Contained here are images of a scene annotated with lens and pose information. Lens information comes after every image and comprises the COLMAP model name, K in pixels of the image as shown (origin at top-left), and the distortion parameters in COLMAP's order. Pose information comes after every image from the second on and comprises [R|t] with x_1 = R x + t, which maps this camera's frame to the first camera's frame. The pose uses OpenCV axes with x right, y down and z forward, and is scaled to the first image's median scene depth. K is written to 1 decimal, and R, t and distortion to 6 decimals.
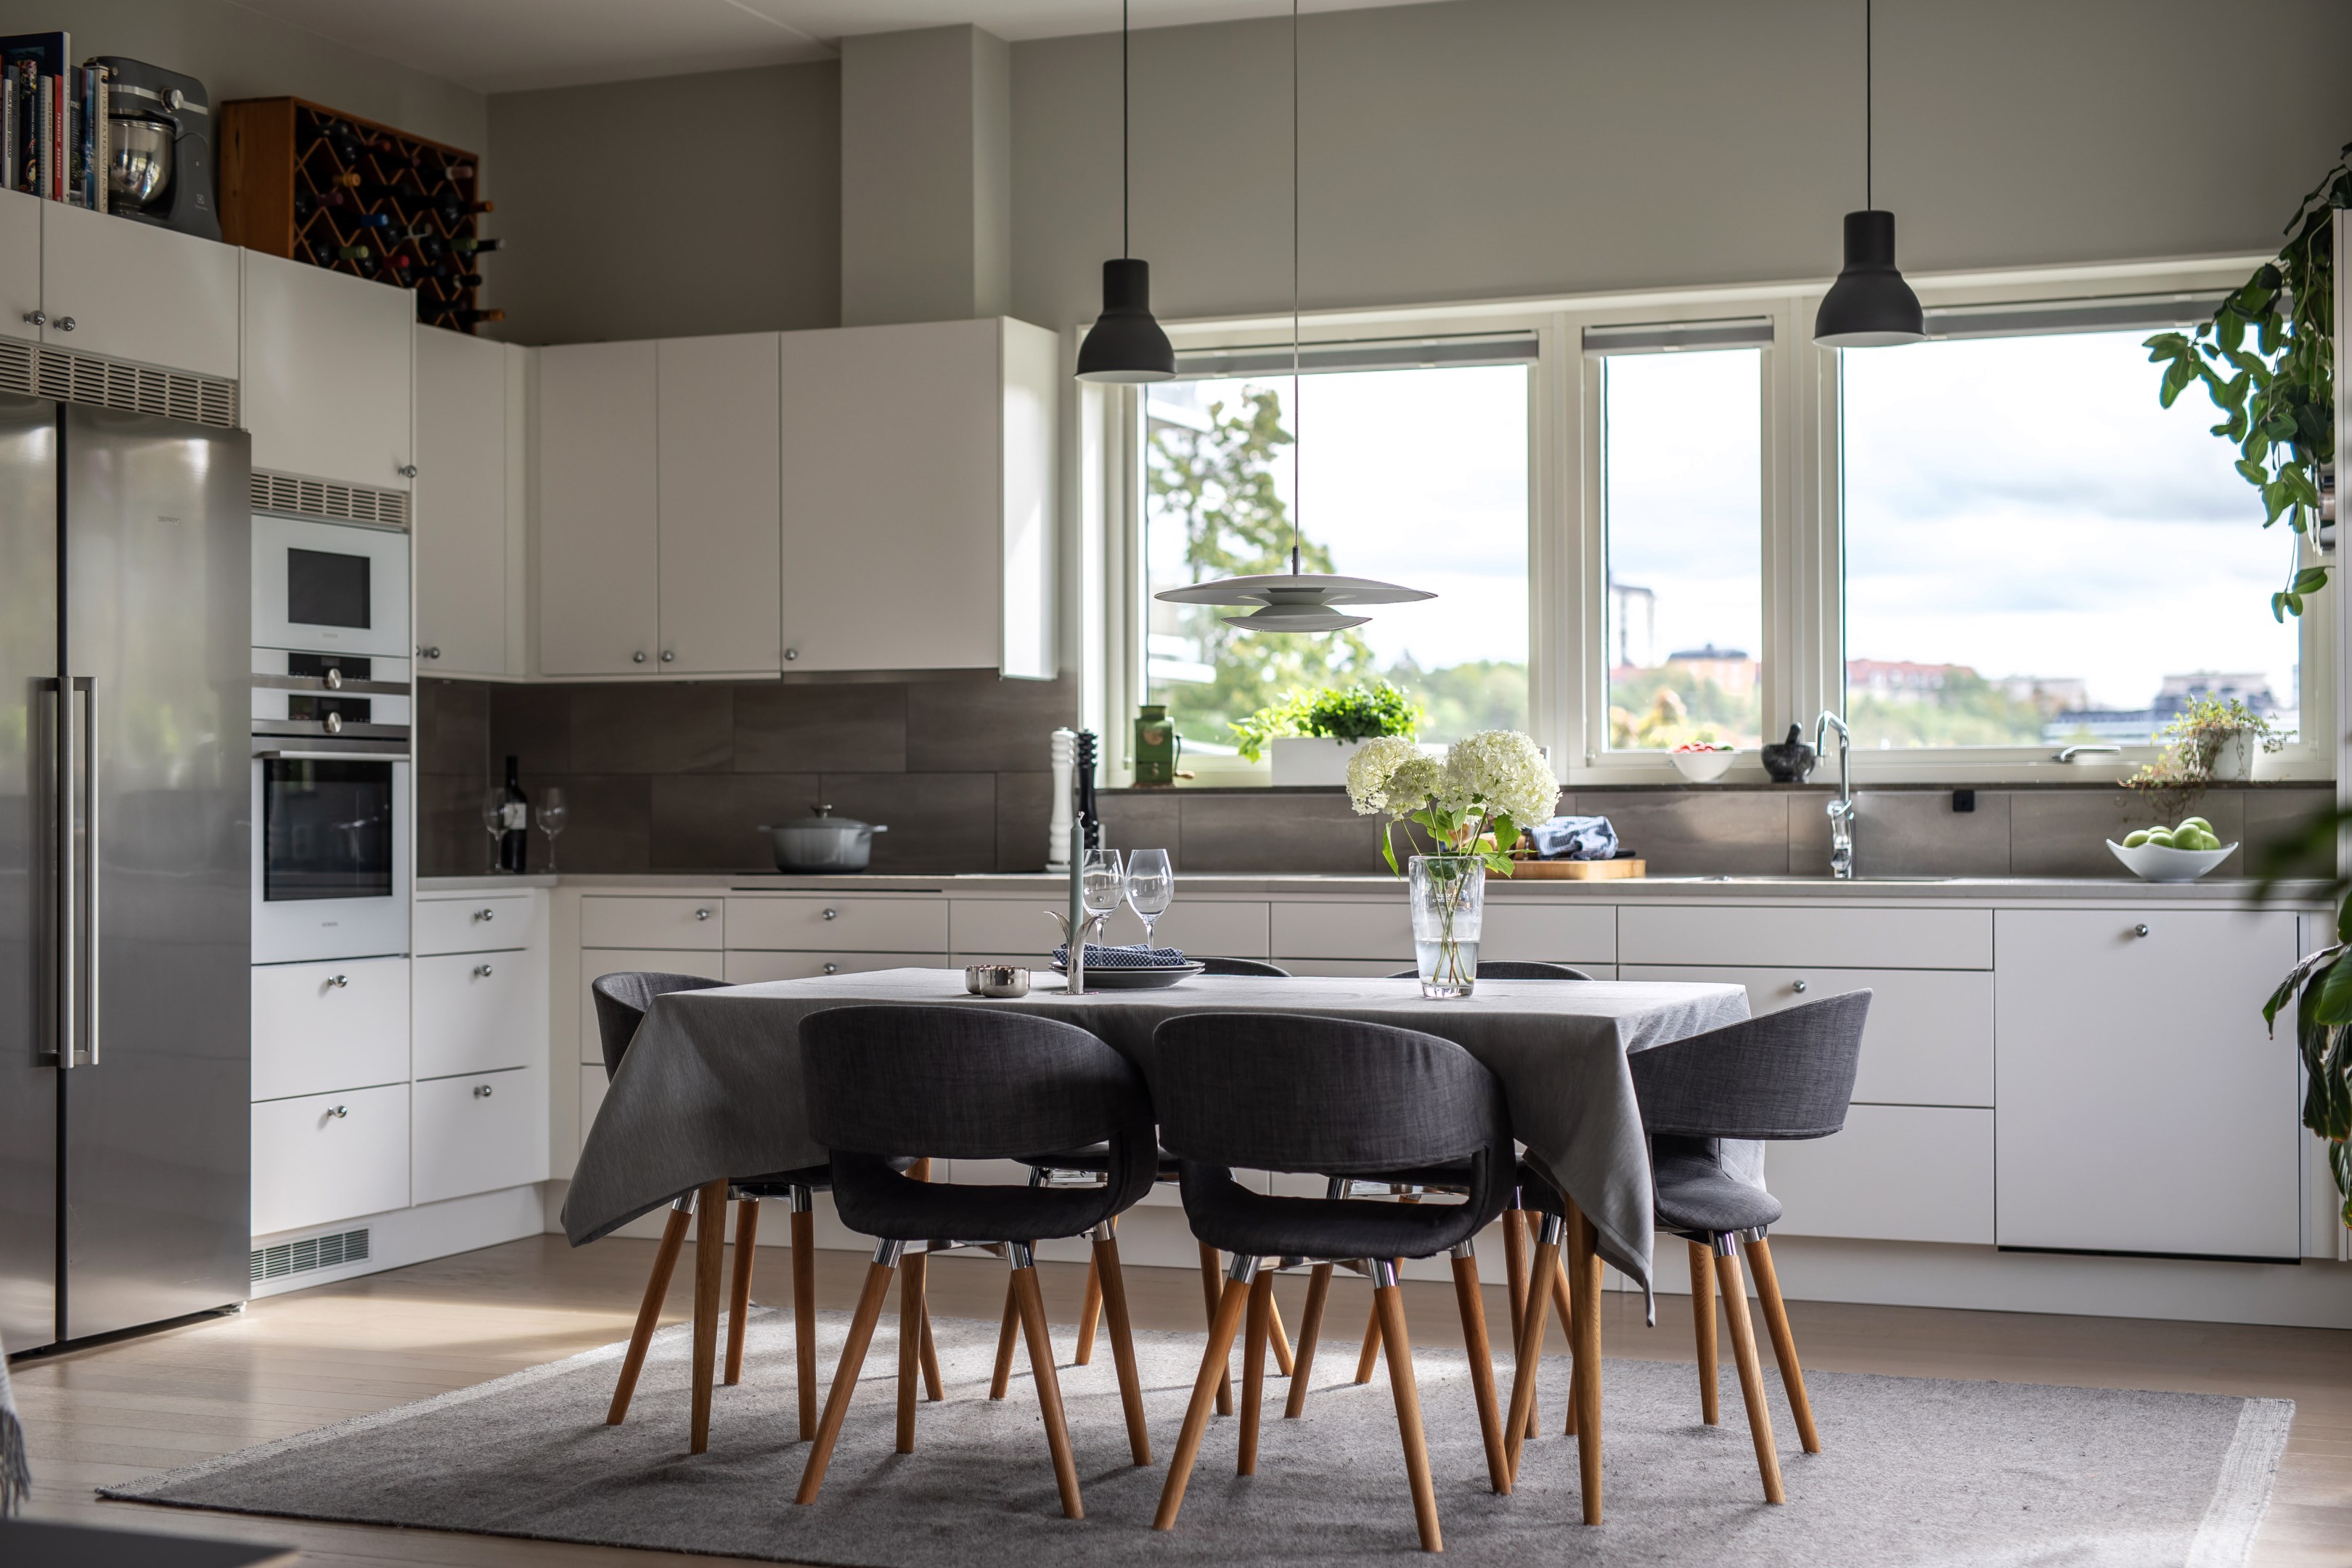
lens RADIAL K [[3266.6, 0, 1176.0], [0, 3266.6, 784.0], [0, 0, 1]] dist [0.009174, 0.016460]
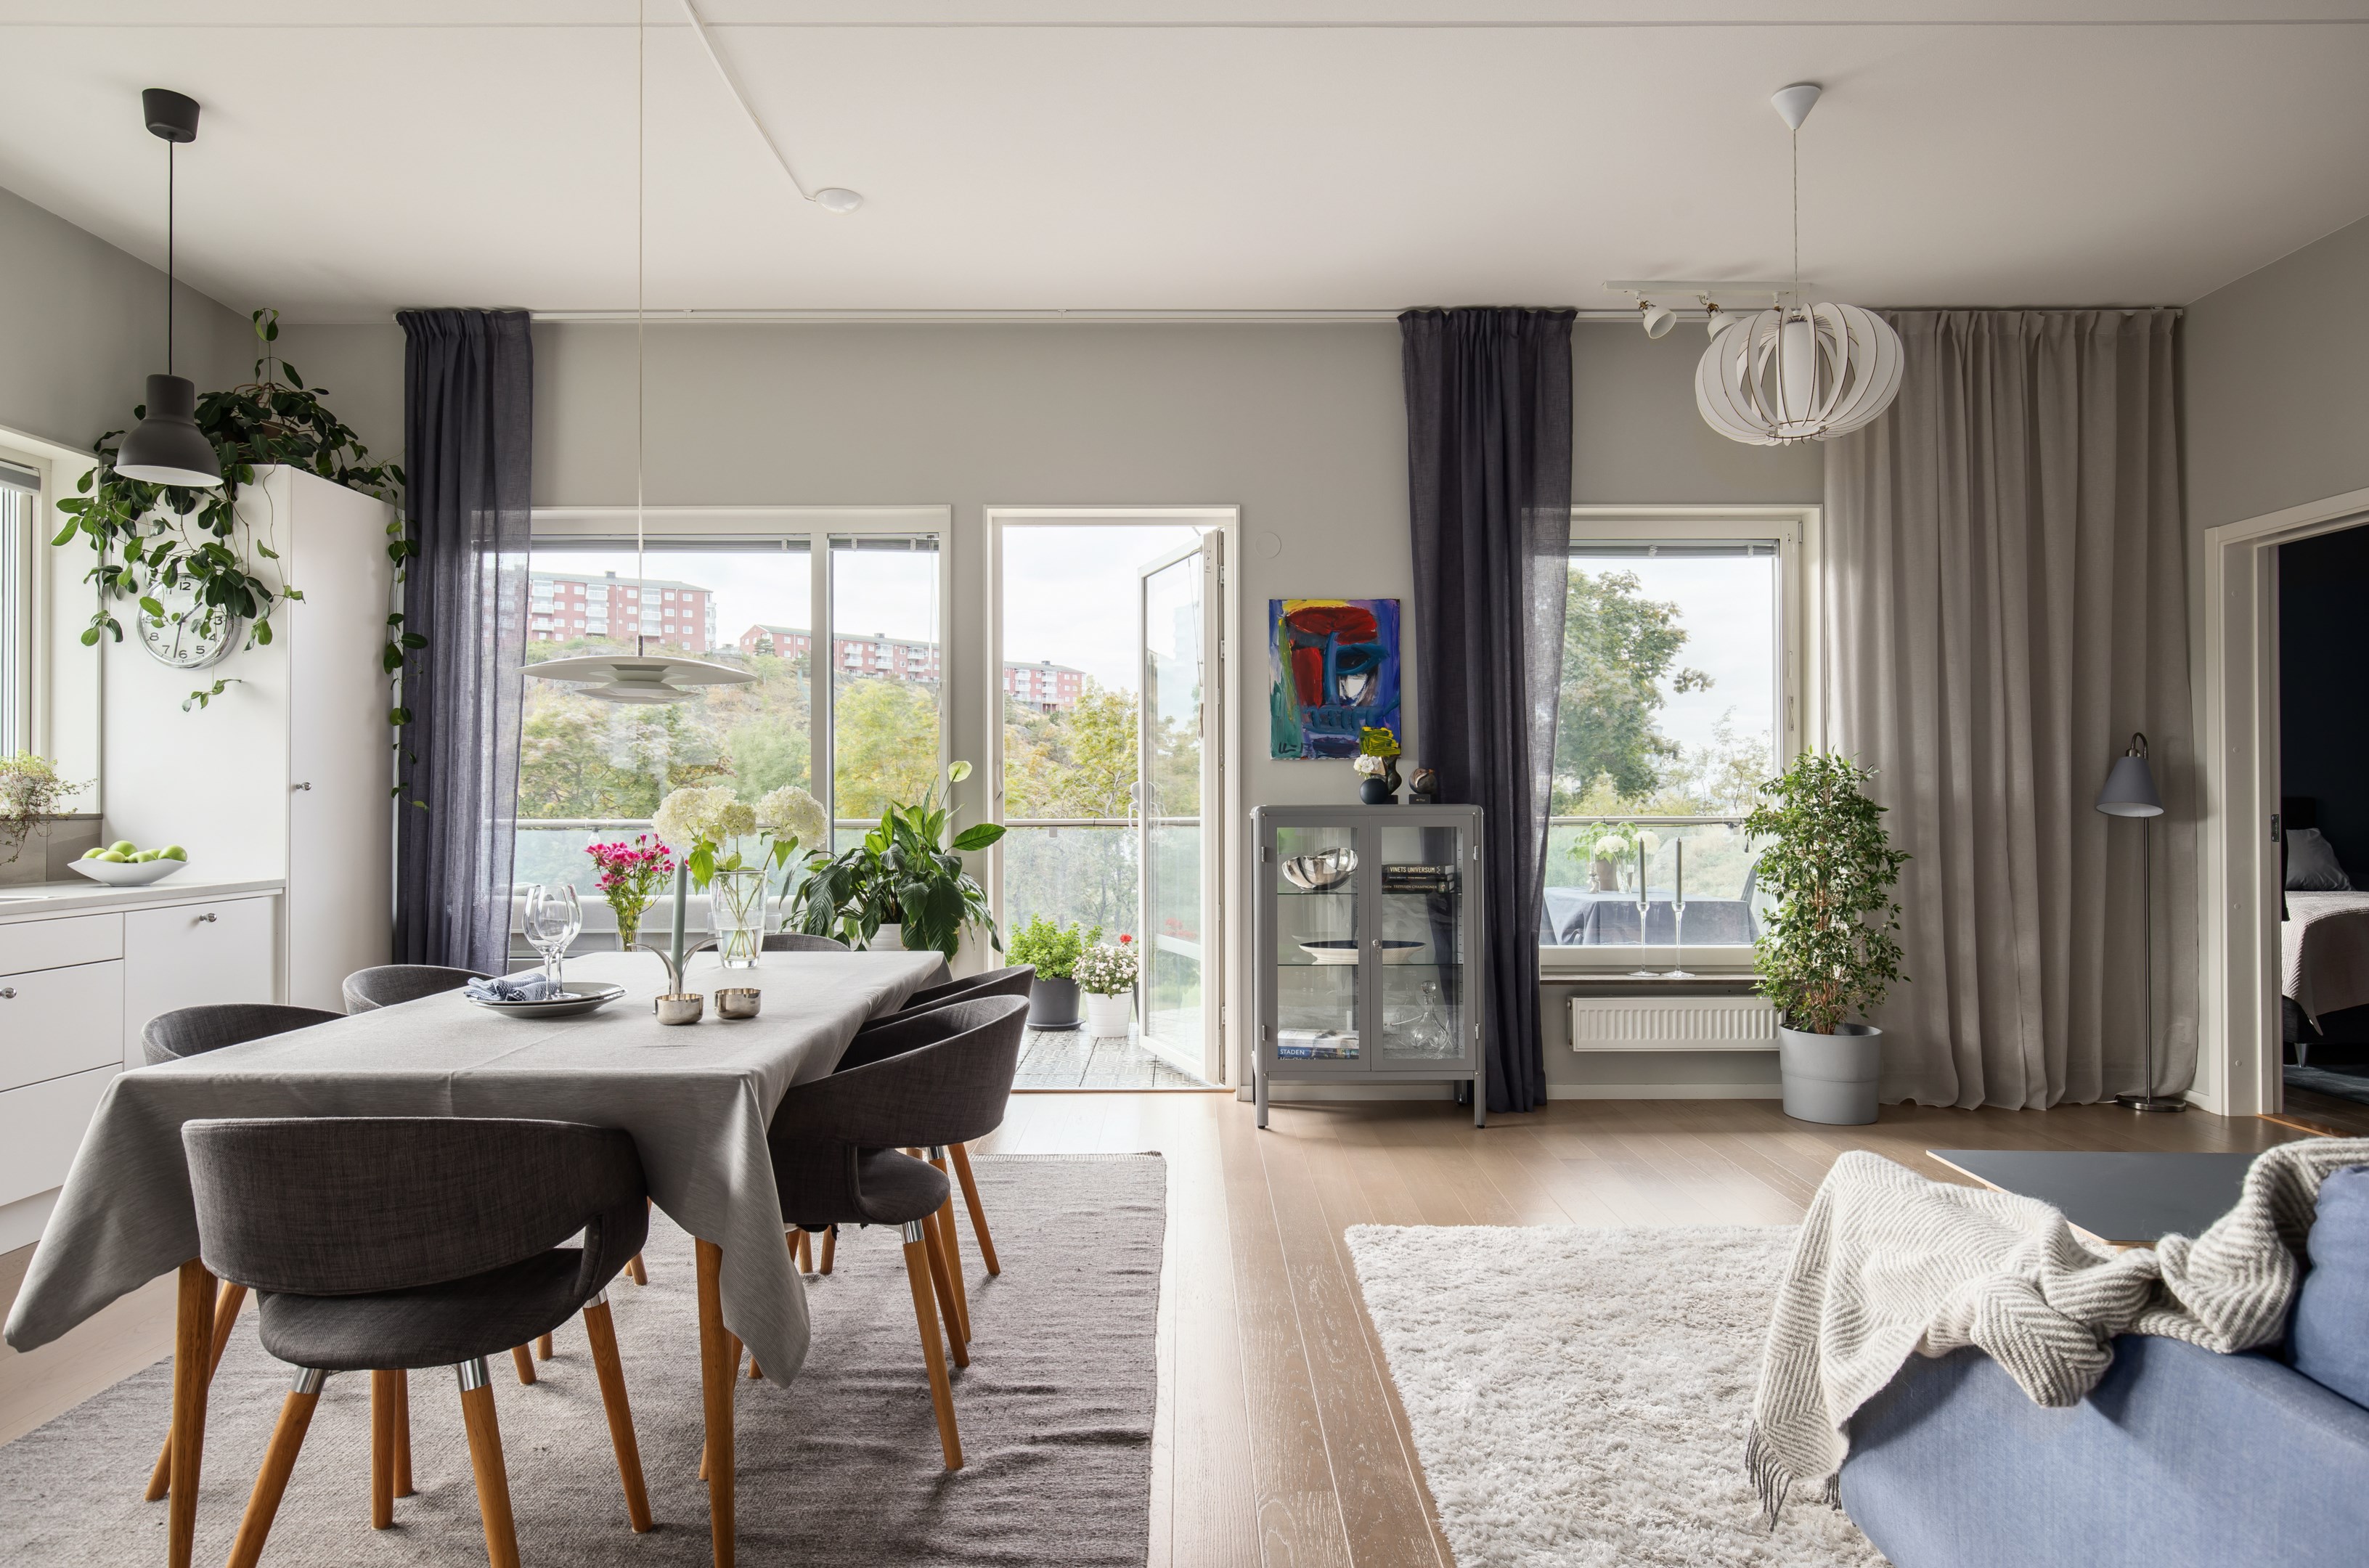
lens RADIAL K [[1372.3, 0, 1184.5], [0, 1372.3, 784.0], [0, 0, 1]] dist [0.001752, 0.001623]
pose [[-0.370673, 0.012380, 0.928681, -0.407519], [-0.003640, 0.999884, -0.014782, -0.006726], [-0.928756, -0.008859, -0.370585, 0.764322]]
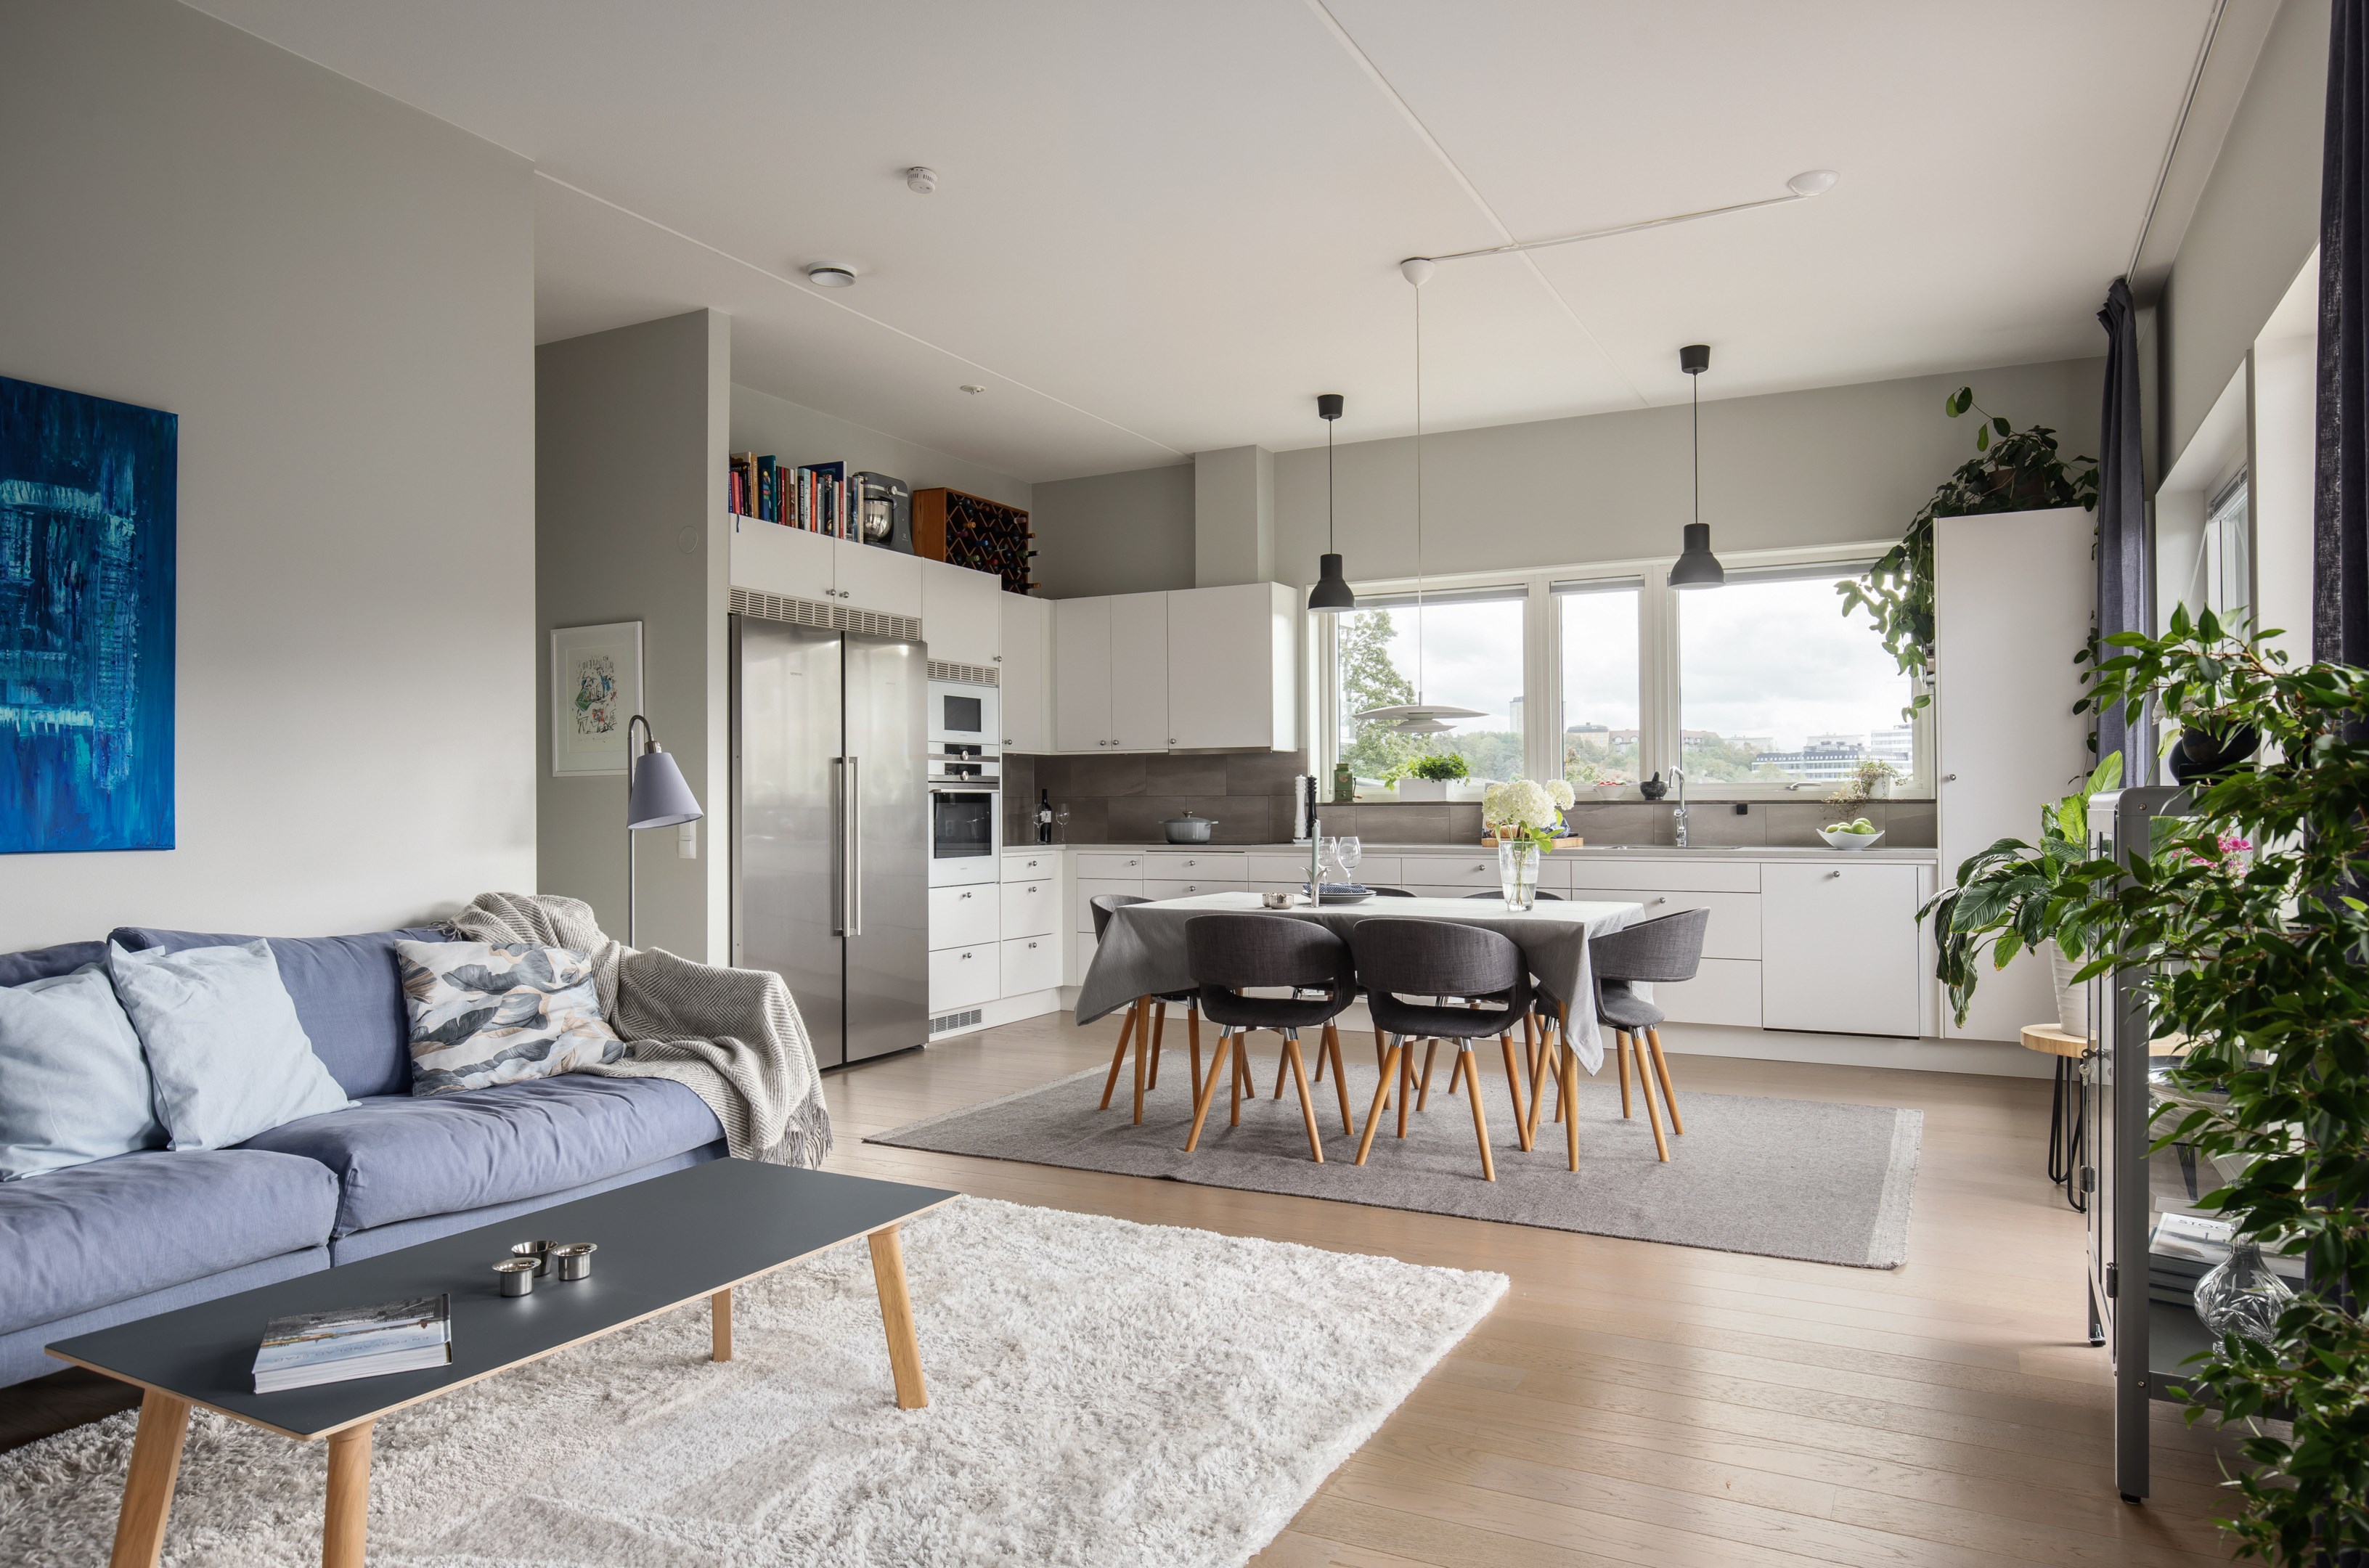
lens RADIAL K [[1496.2, 0, 1184.5], [0, 1496.2, 784.0], [0, 0, 1]] dist [0.003451, 0.000272]
pose [[0.994750, -0.005059, -0.102208, -0.011717], [0.004586, 0.999978, -0.004867, -0.007800], [0.102230, 0.004373, 0.994751, 0.028706]]
